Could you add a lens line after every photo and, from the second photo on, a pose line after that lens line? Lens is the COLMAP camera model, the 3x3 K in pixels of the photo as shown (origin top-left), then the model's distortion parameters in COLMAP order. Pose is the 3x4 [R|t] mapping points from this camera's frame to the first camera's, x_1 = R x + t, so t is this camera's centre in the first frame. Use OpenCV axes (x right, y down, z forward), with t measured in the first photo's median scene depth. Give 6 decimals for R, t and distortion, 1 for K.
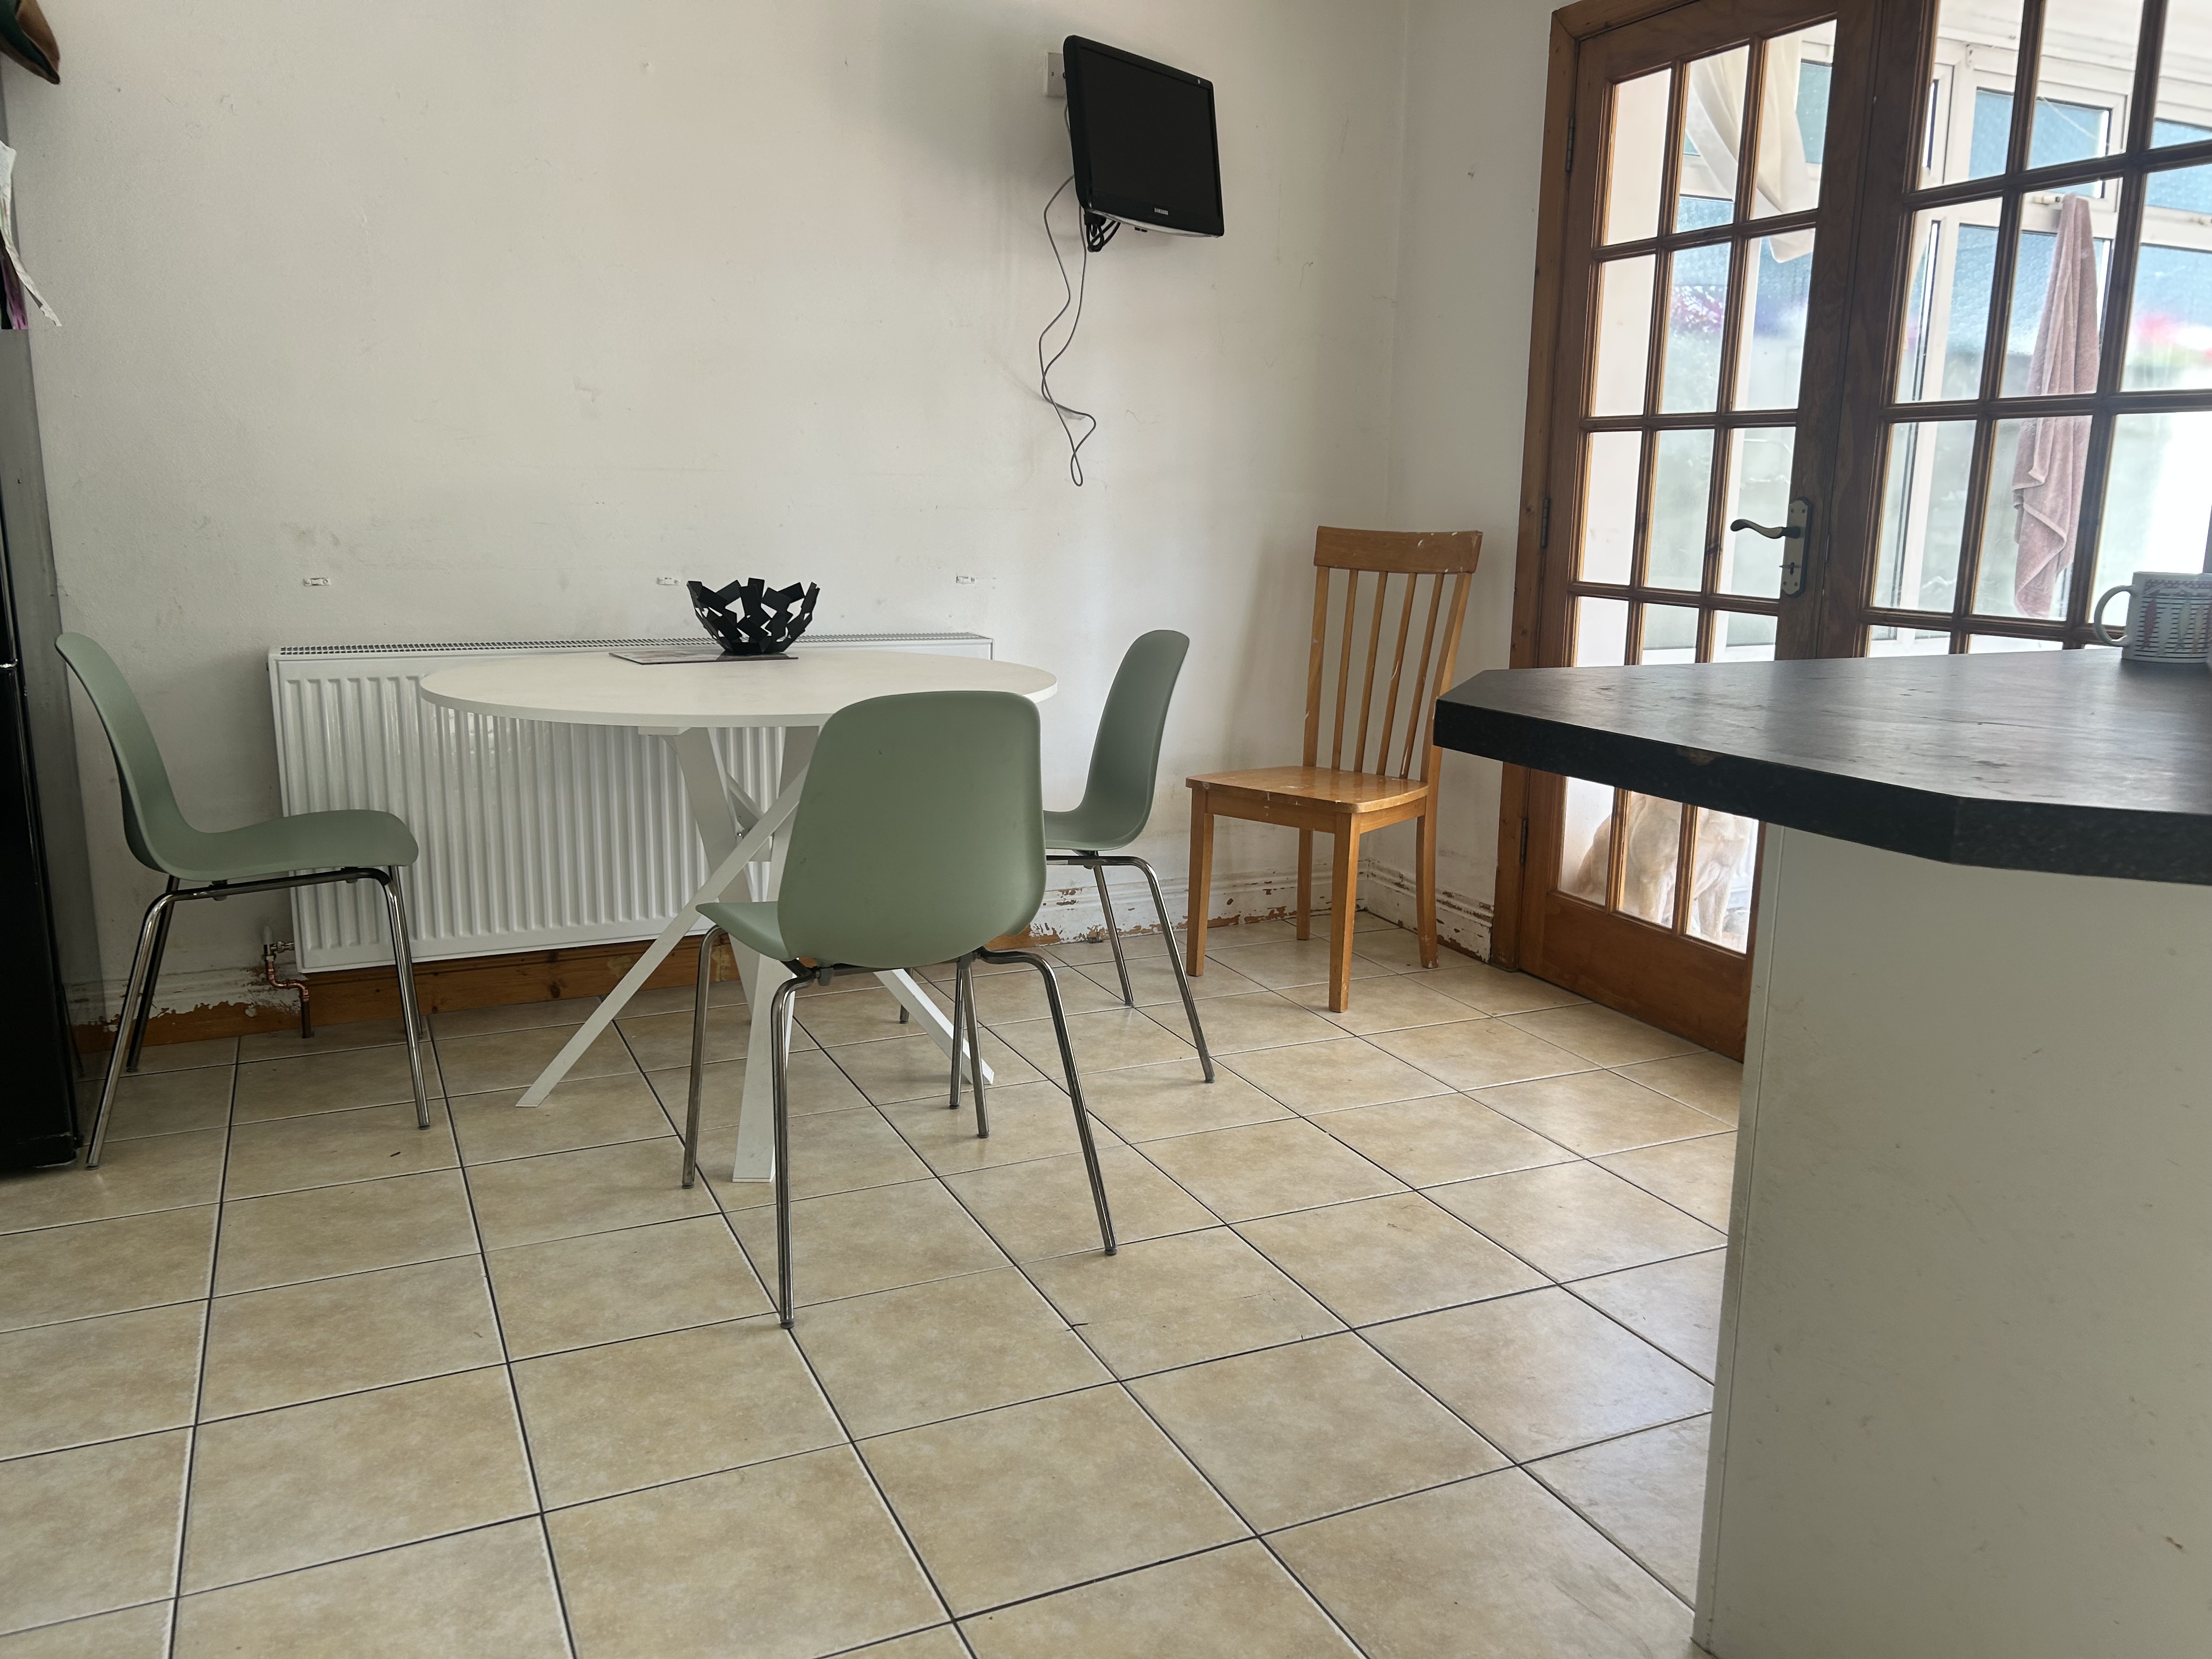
lens RADIAL K [[1657.5, 0, 1094.3], [0, 1657.5, 827.1], [0, 0, 1]] dist [0.030732, -0.014161]
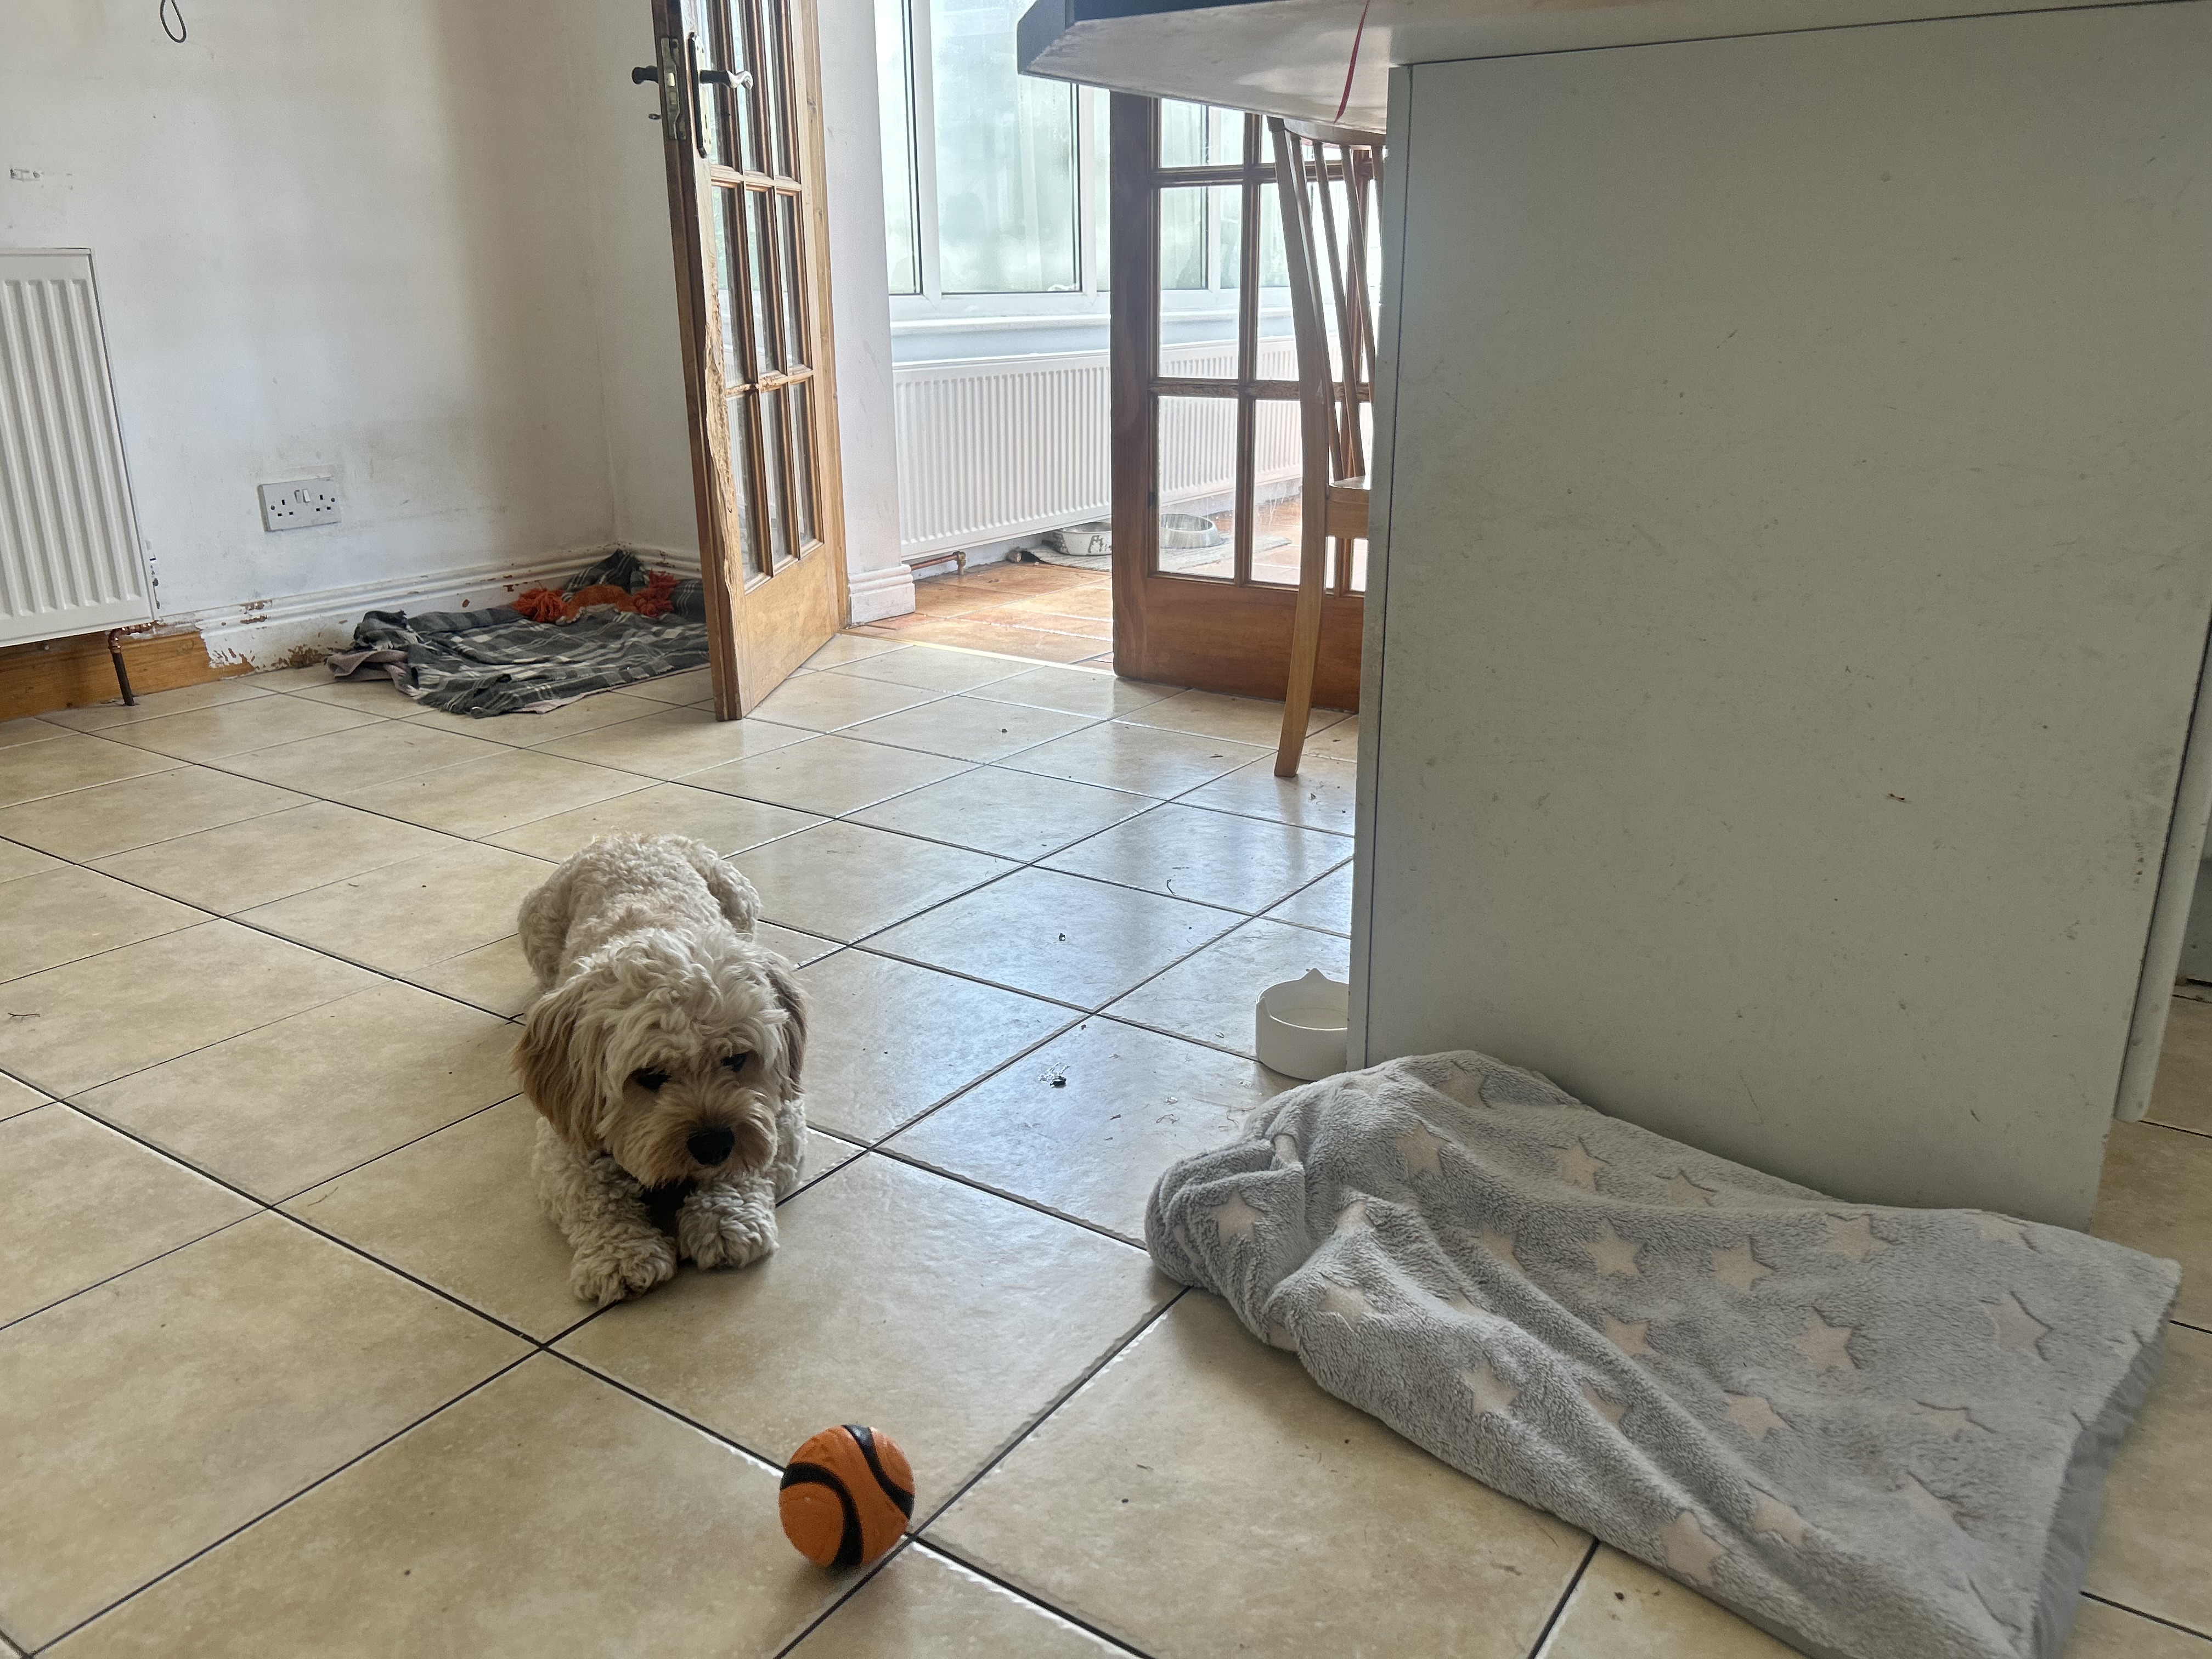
lens RADIAL K [[1657.5, 0, 1112.3], [0, 1657.5, 819.8], [0, 0, 1]] dist [0.030732, -0.014161]
pose [[0.851288, -0.170278, 0.496301, -0.134132], [0.112452, 0.983107, 0.144414, 0.118493], [-0.512507, -0.067128, 0.856055, 0.181736]]
